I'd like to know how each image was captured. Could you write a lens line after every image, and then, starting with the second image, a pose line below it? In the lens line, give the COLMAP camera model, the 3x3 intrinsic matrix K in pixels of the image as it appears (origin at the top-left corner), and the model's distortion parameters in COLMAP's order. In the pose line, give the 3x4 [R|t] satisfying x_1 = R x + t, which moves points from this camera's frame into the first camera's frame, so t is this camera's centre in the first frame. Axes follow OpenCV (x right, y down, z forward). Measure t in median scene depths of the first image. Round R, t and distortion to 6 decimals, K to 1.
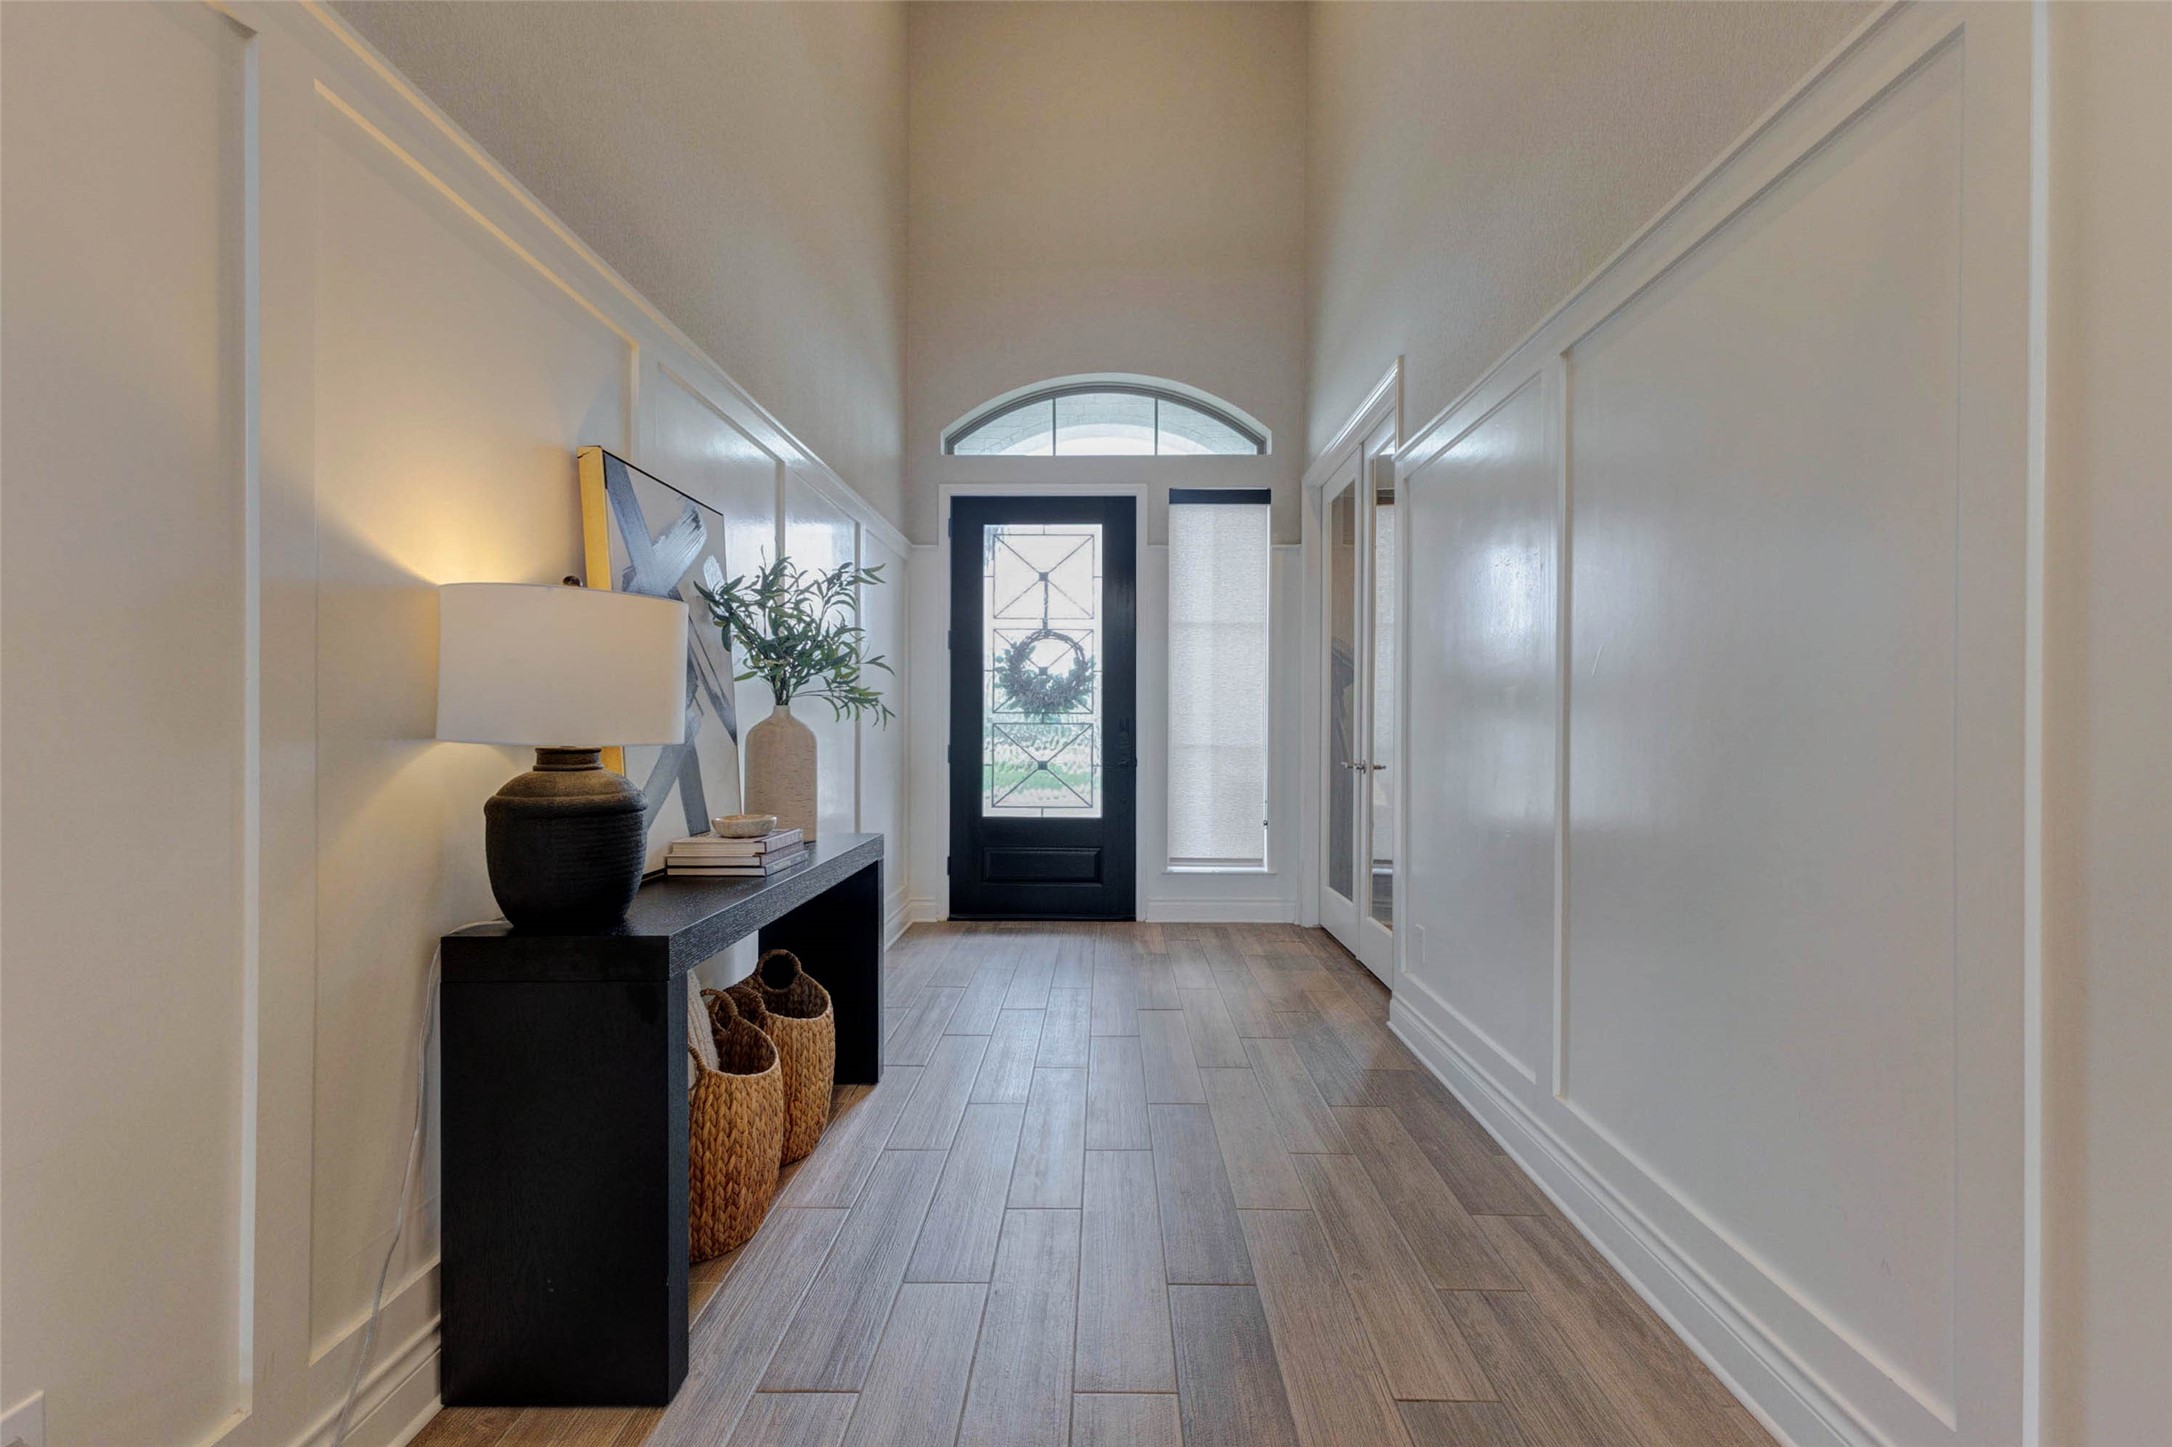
lens RADIAL K [[944.1, 0, 1090.9], [0, 944.1, 720.6], [0, 0, 1]] dist [0.016941, -0.004794]
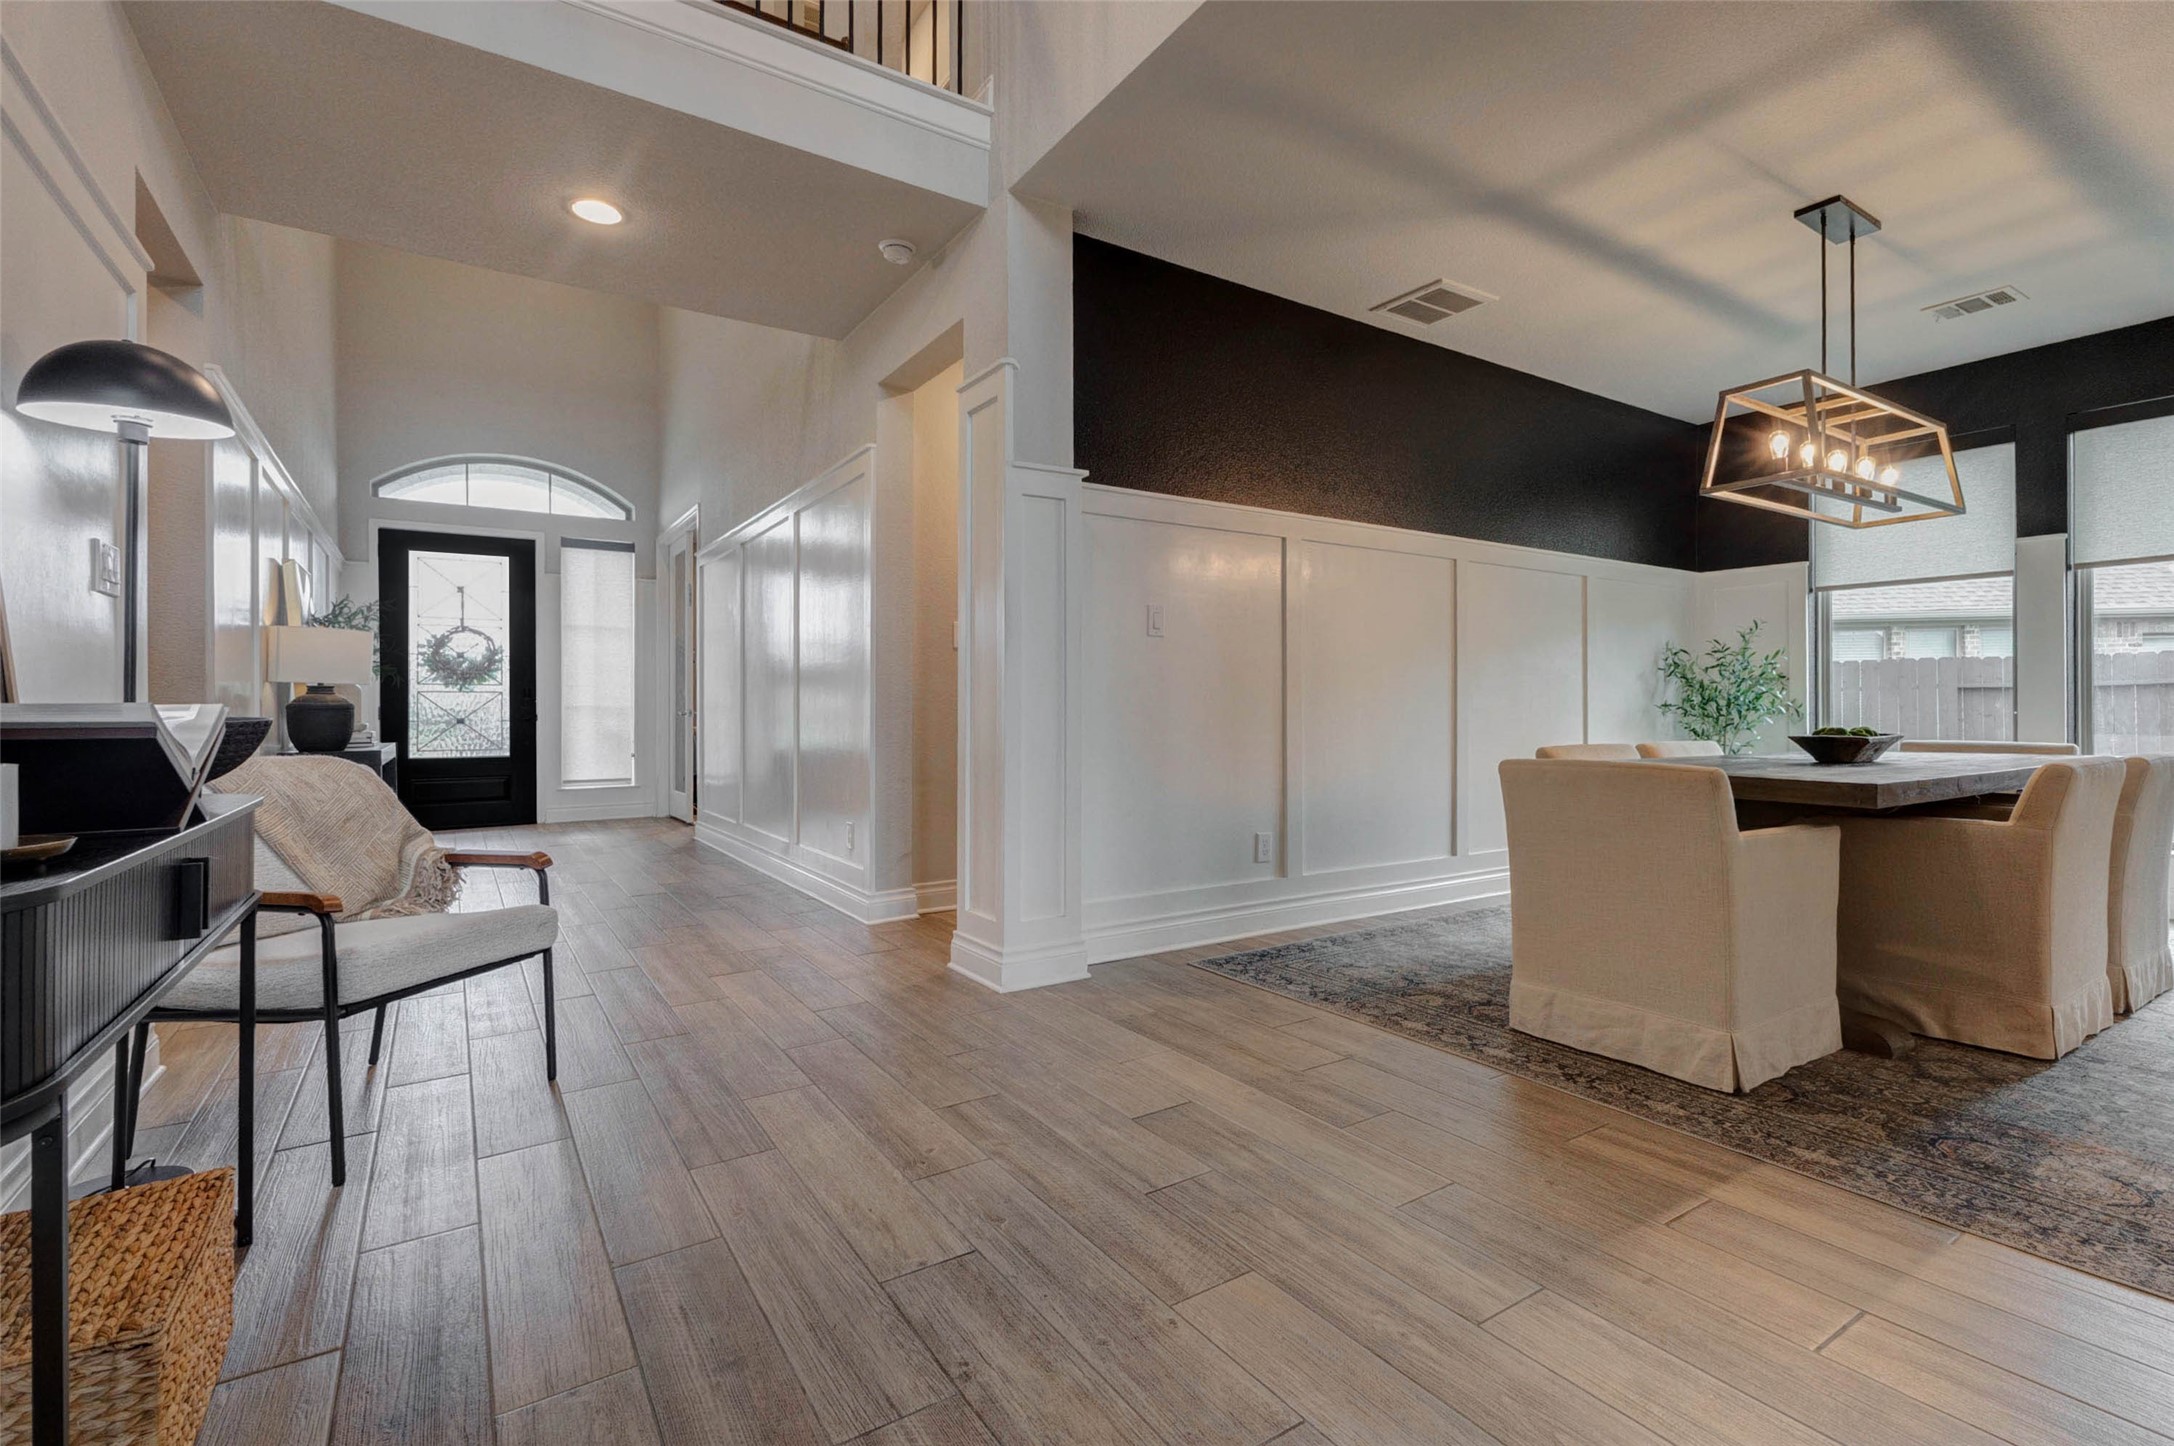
lens RADIAL K [[987.3, 0, 1125.7], [0, 987.3, 702.5], [0, 0, 1]] dist [0.006768, 0.000419]
pose [[0.817496, -0.003222, 0.575925, -0.091625], [0.006297, 0.999975, -0.003345, 0.031078], [-0.575899, 0.006361, 0.817496, -0.817524]]
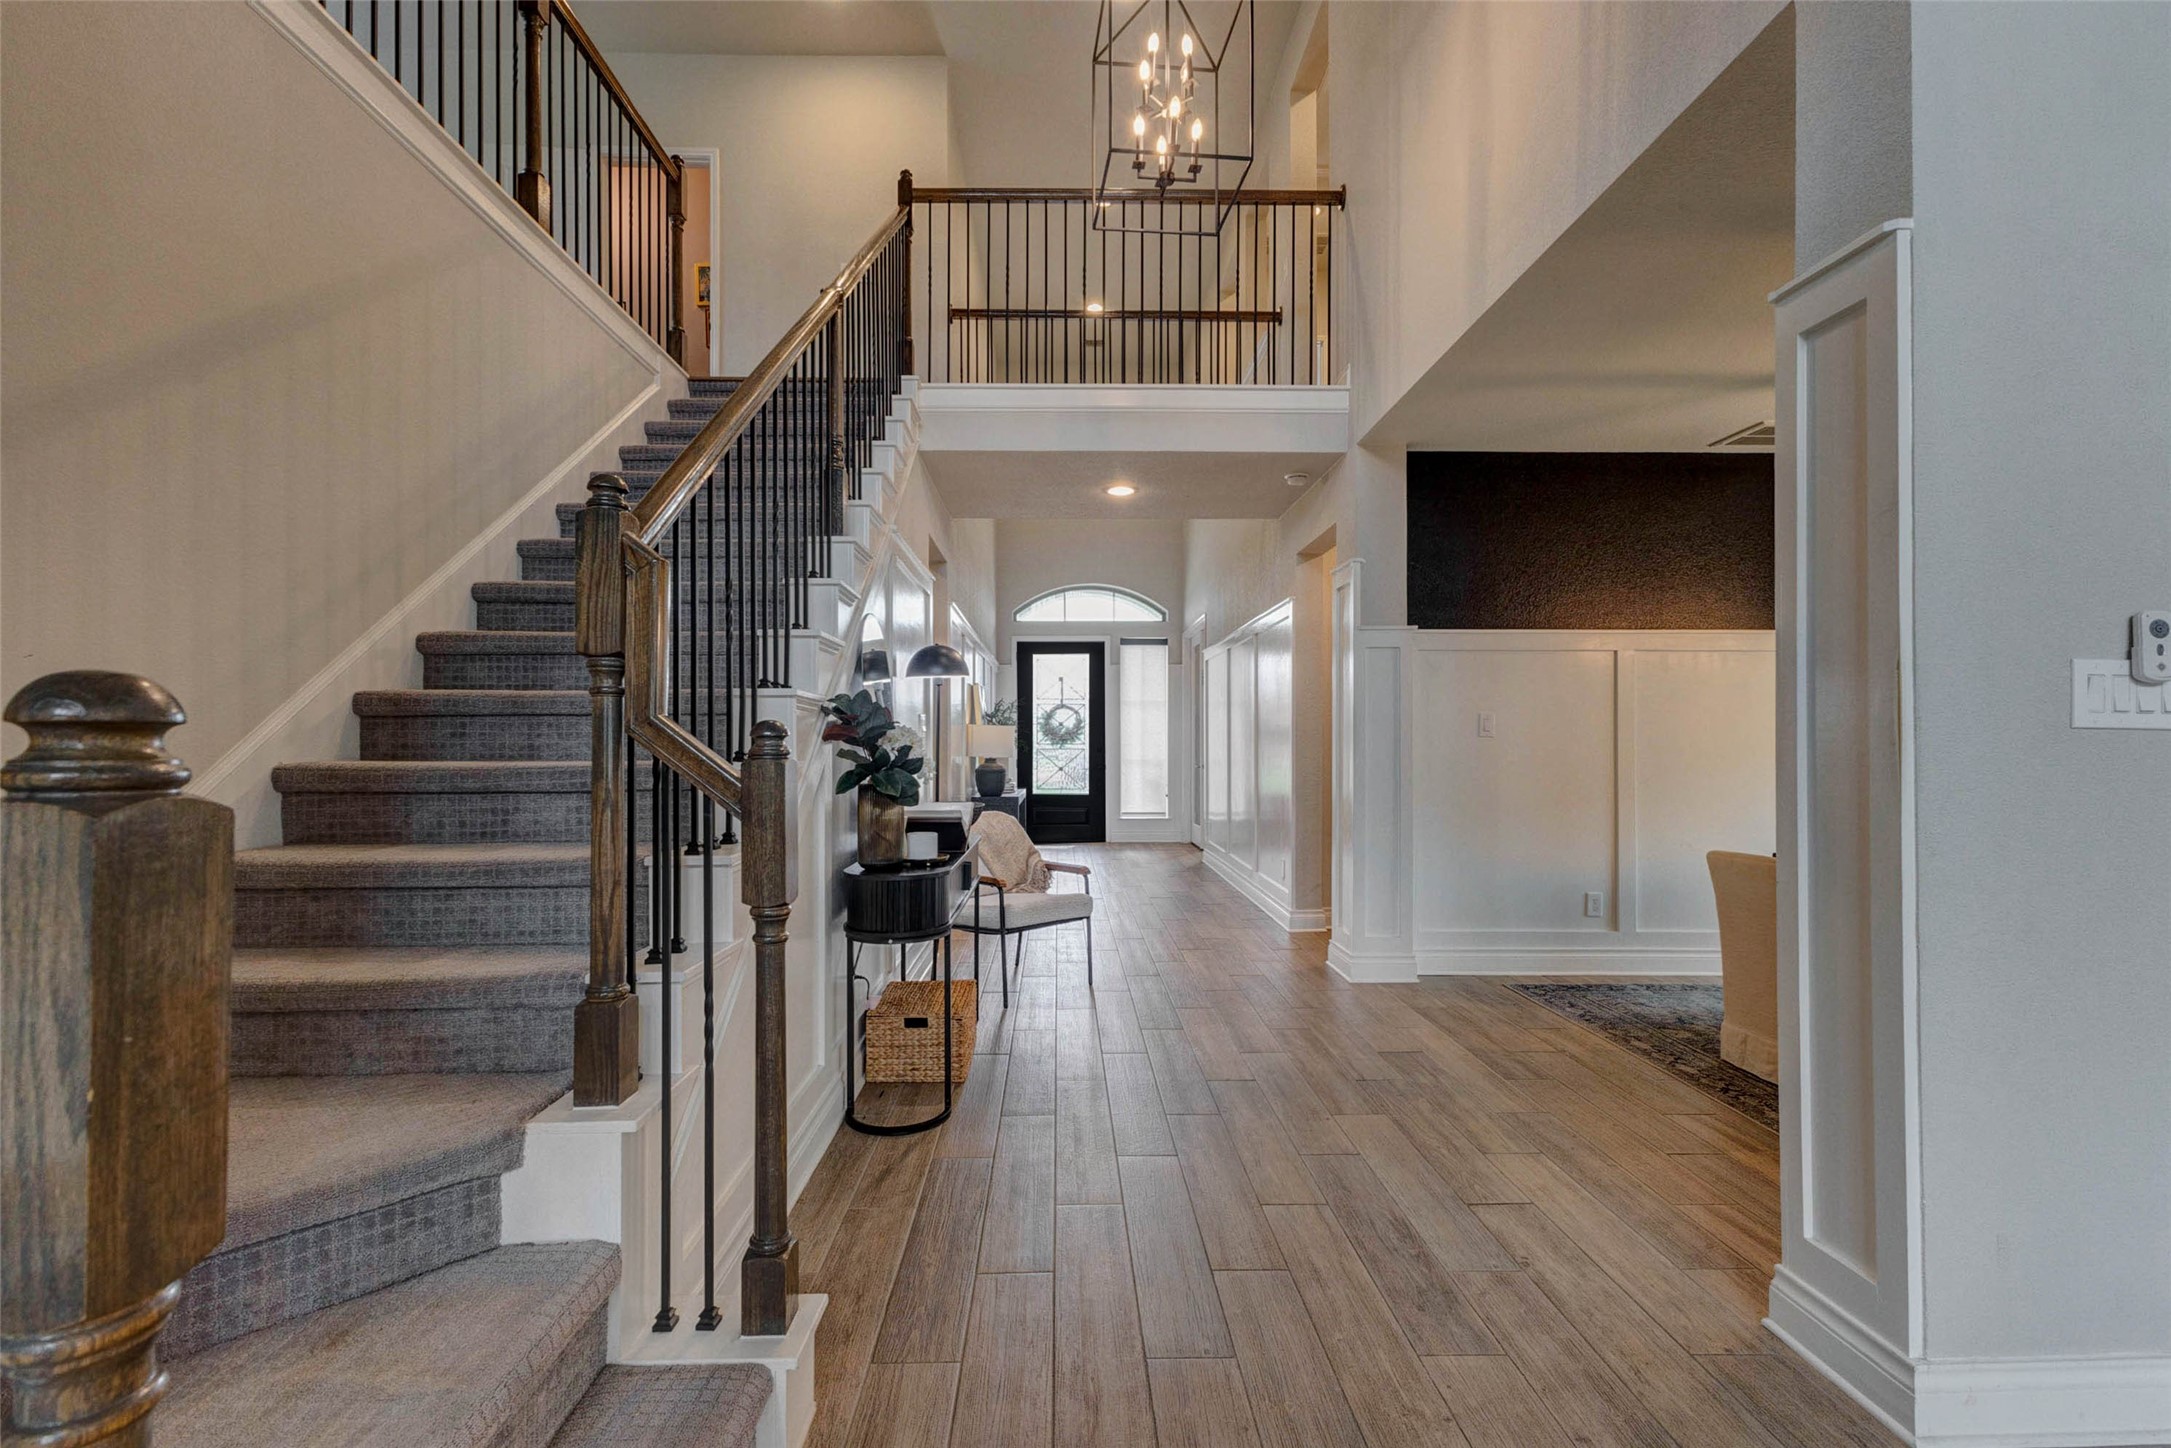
lens RADIAL K [[984.9, 0, 1085.5], [0, 984.9, 724.0], [0, 0, 1]] dist [0.003068, 0.000276]
pose [[0.999182, -0.002461, 0.040355, -0.084366], [0.003023, 0.999899, -0.013871, -0.022278], [-0.040317, 0.013982, 0.999089, -1.198684]]
